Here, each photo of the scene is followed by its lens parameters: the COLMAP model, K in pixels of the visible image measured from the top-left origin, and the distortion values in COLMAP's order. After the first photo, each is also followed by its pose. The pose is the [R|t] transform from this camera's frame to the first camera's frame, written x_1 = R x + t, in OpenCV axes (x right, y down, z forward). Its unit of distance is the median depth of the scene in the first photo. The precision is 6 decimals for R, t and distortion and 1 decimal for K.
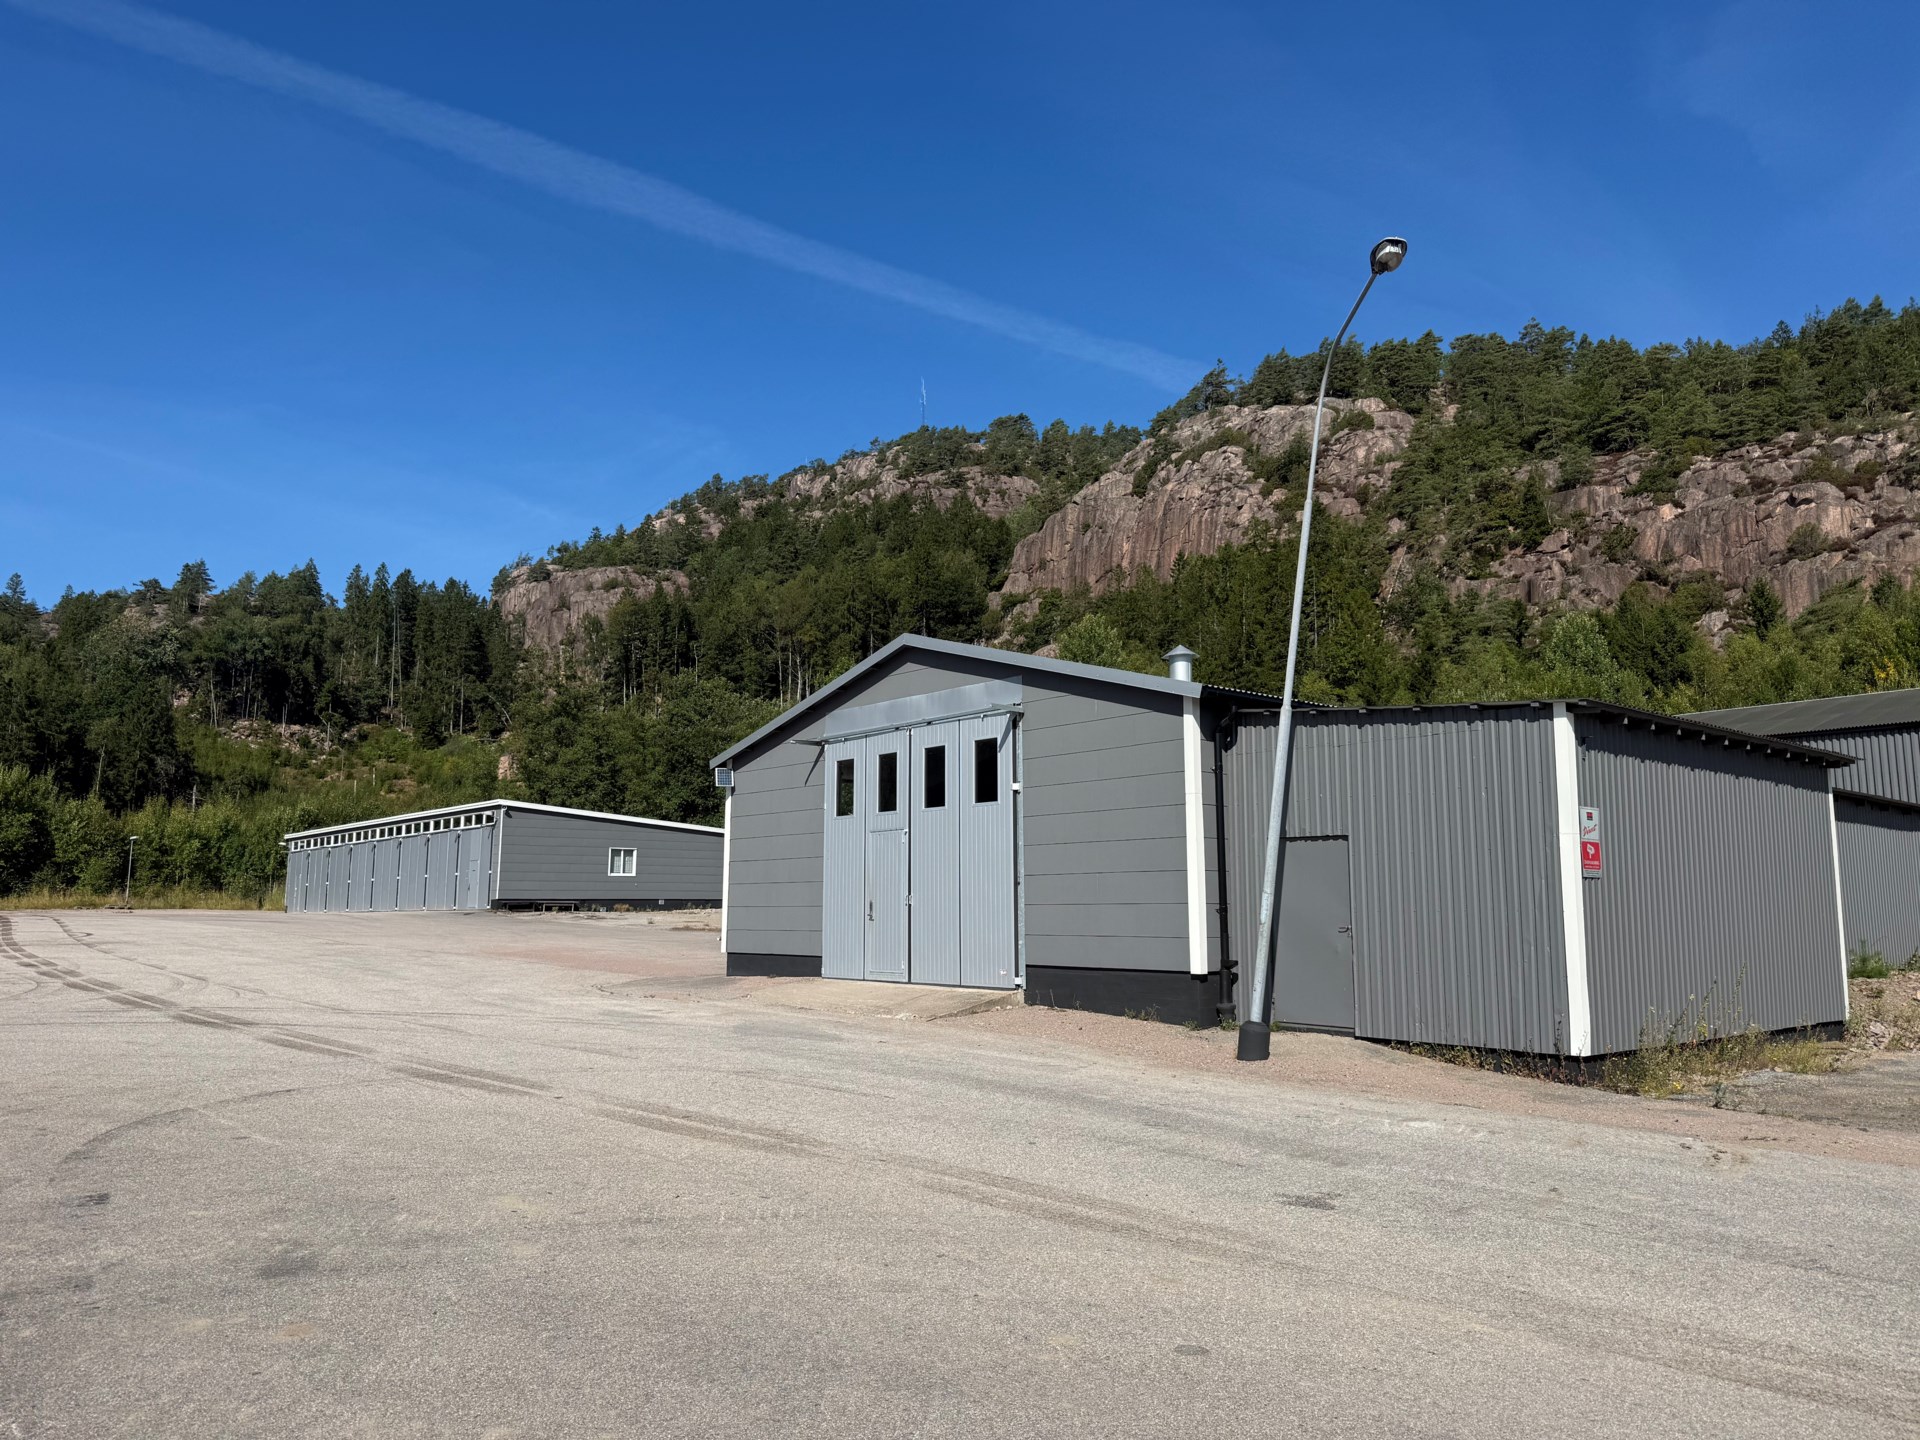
lens RADIAL K [[1352.5, 0, 960.0], [0, 1352.5, 720.0], [0, 0, 1]] dist [0.055407, -0.063650]
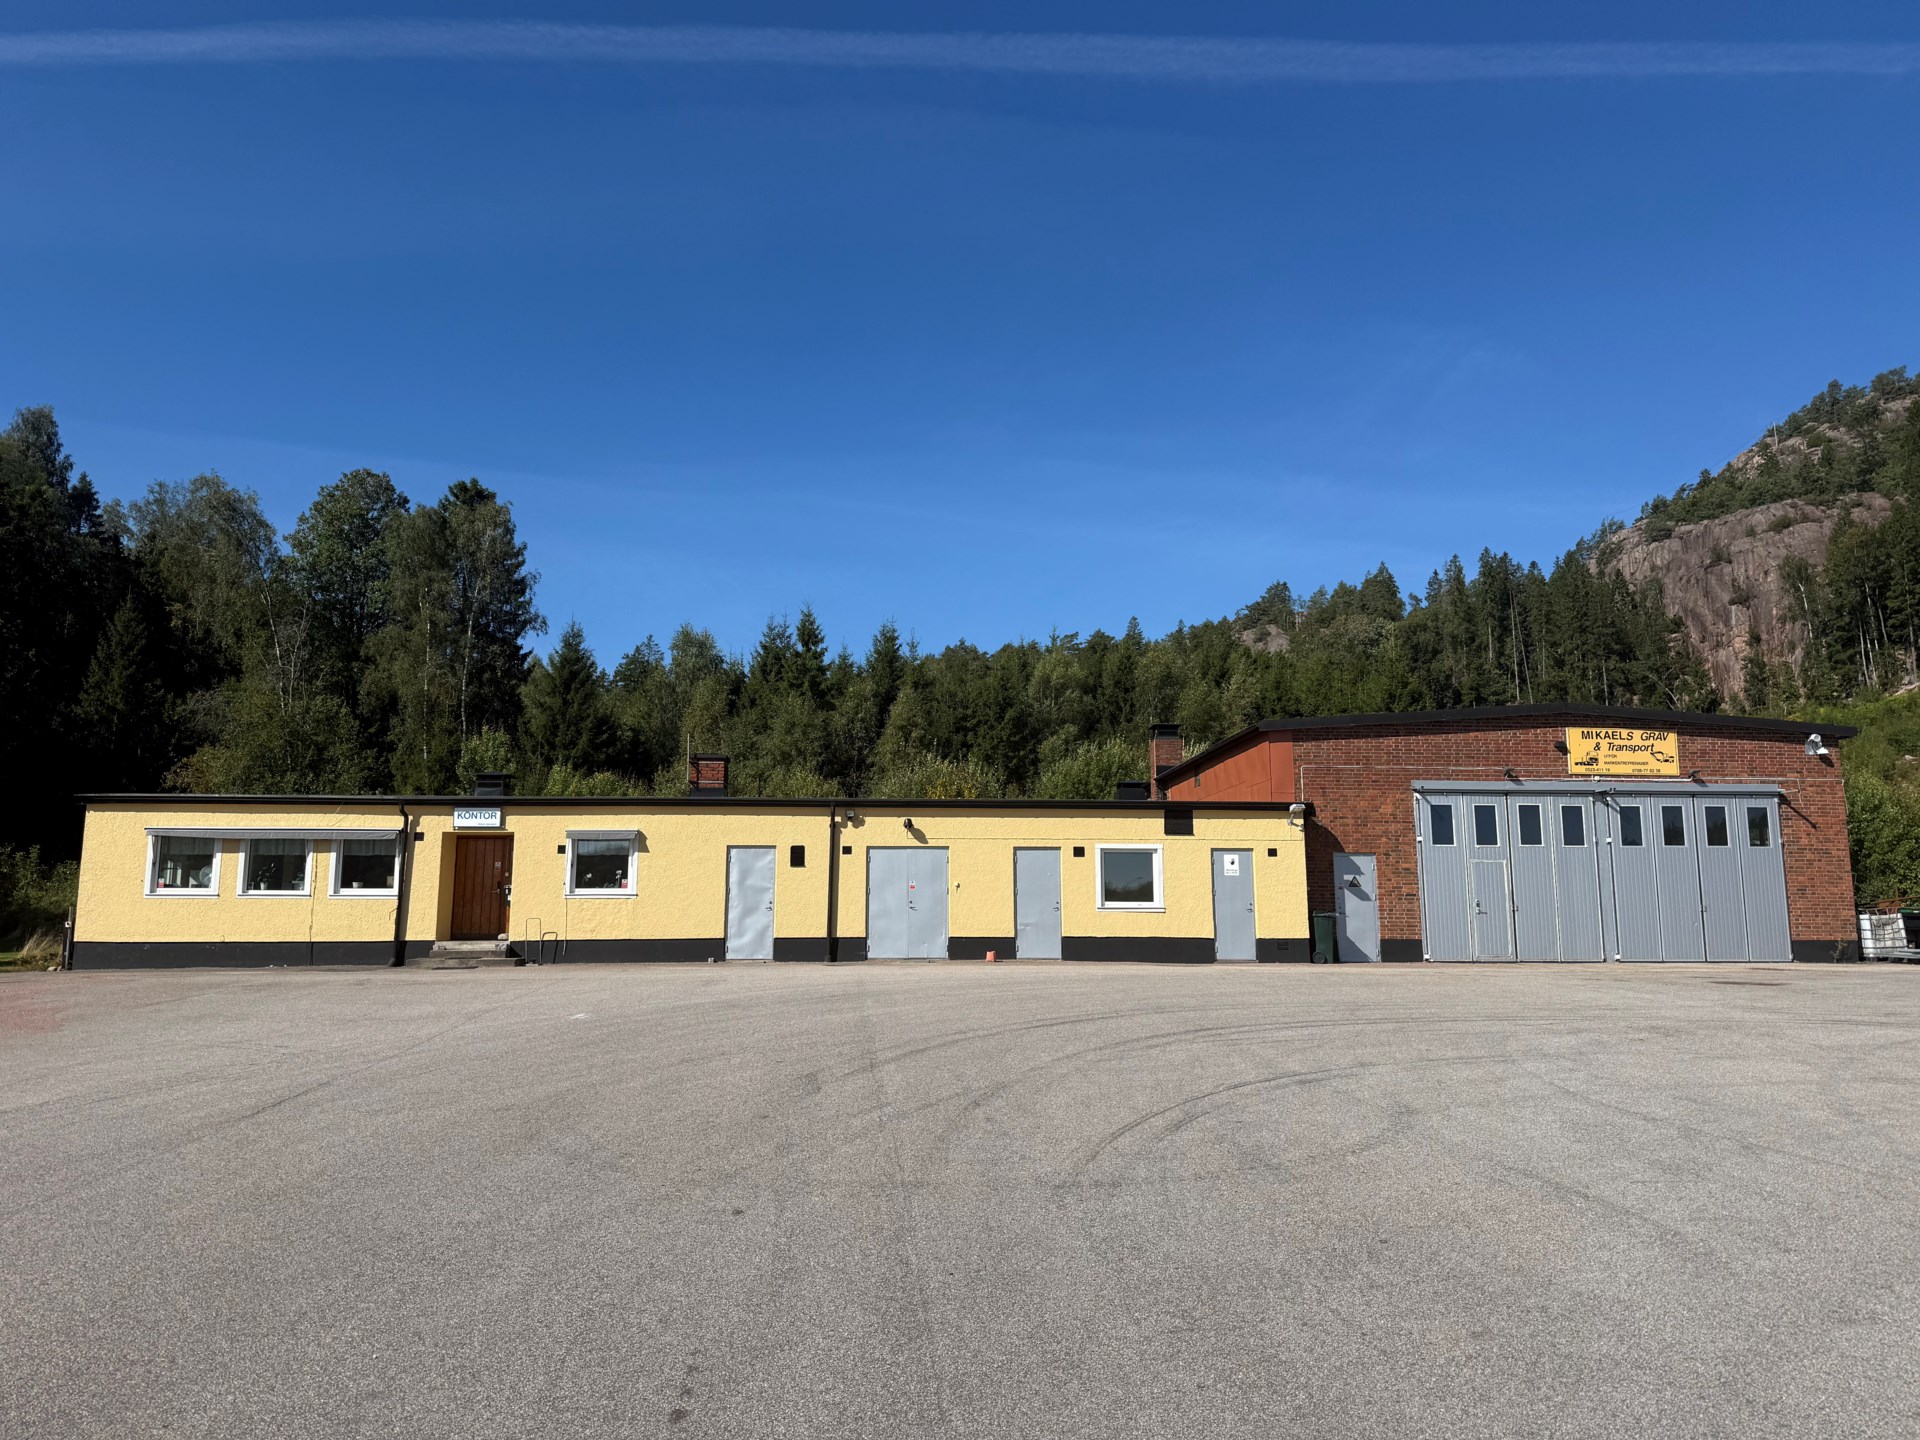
lens RADIAL K [[1352.5, 0, 960.0], [0, 1352.5, 720.0], [0, 0, 1]] dist [0.055407, -0.063650]
pose [[0.806195, -0.096598, -0.583710, -0.168799], [0.090088, 0.995120, -0.040257, 0.004363], [0.584751, -0.020130, 0.810963, 0.048912]]
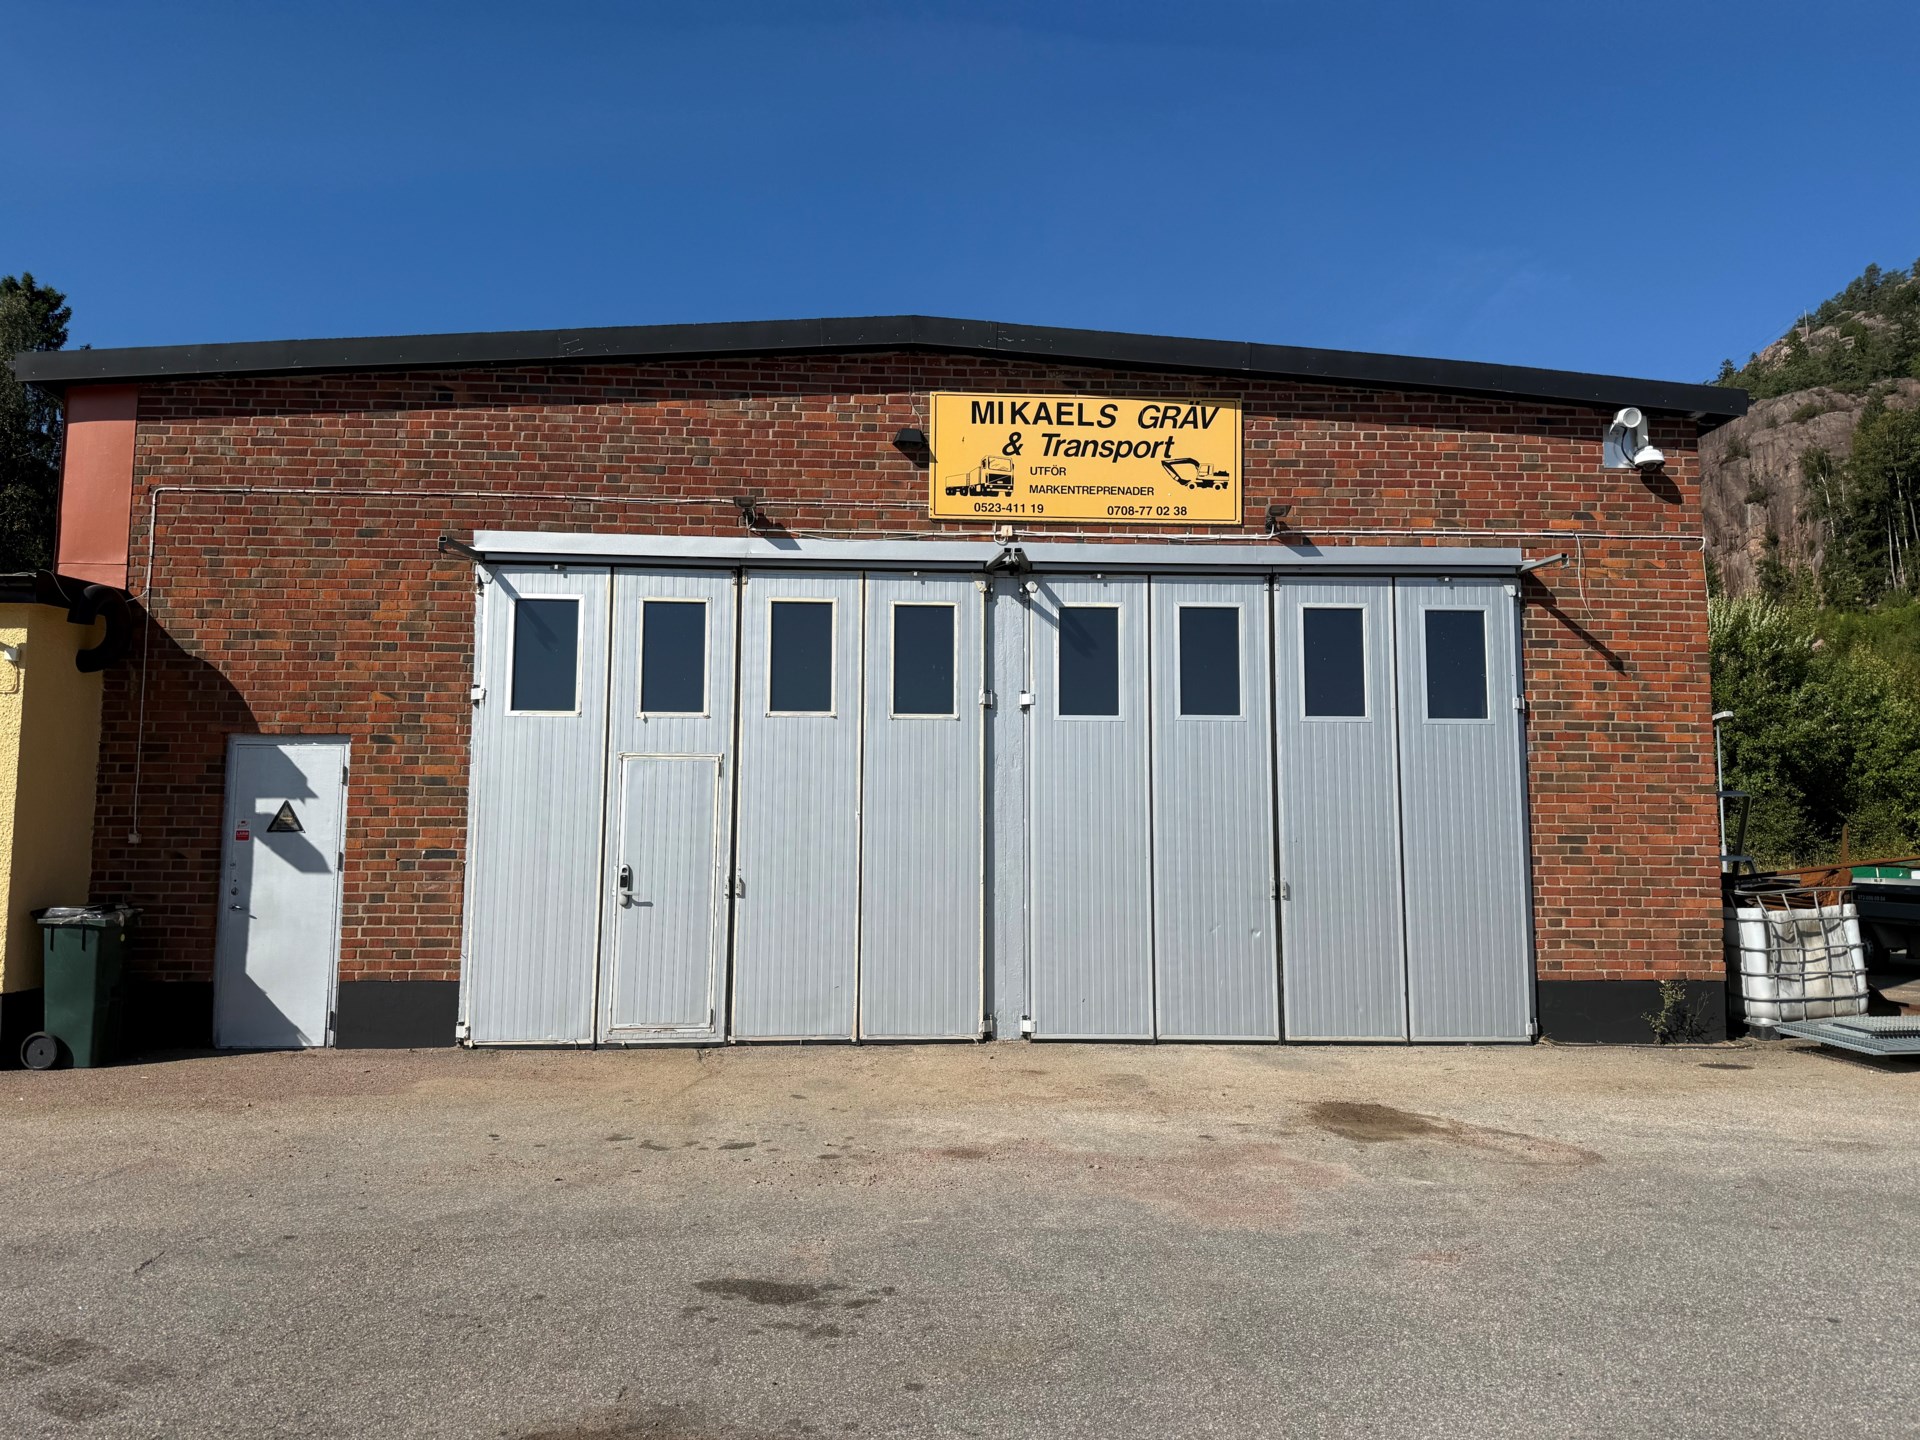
lens RADIAL K [[1322.8, 0, 960.0], [0, 1322.8, 720.0], [0, 0, 1]] dist [0.084181, -0.090814]
pose [[0.792882, -0.062535, -0.606158, -0.169857], [0.089311, 0.995904, 0.014079, 0.012521], [0.602795, -0.065299, 0.795220, 0.122216]]
